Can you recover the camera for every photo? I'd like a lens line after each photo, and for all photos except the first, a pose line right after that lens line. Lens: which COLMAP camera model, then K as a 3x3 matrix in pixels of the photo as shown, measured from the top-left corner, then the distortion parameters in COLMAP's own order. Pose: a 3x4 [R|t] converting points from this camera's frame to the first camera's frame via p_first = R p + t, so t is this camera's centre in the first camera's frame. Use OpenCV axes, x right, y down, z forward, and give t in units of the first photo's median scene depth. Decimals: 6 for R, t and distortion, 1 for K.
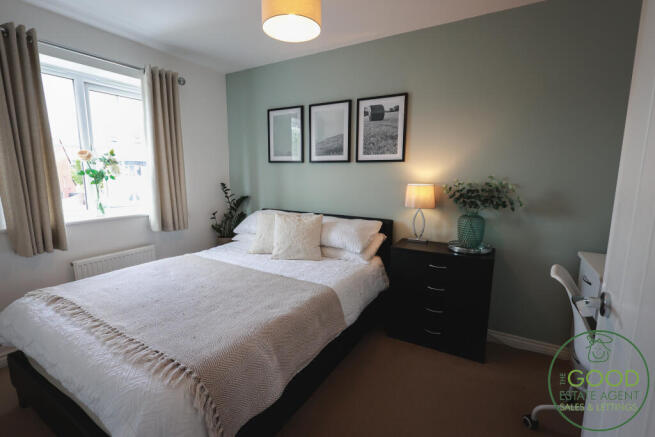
lens RADIAL K [[302.8, 0, 325.8], [0, 302.8, 218.4], [0, 0, 1]] dist [0.000261, 0.000316]
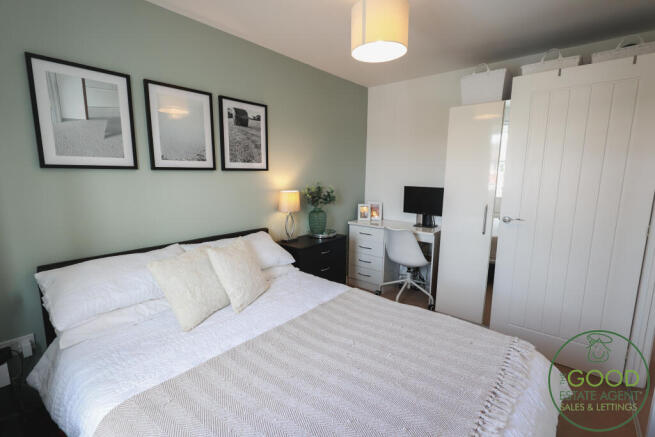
lens RADIAL K [[302.8, 0, 325.8], [0, 302.8, 218.4], [0, 0, 1]] dist [0.000261, 0.000316]
pose [[0.164854, -0.158173, 0.973553, -0.724164], [0.143892, 0.980354, 0.134912, -0.131737], [-0.975766, 0.117845, 0.184375, 0.602678]]
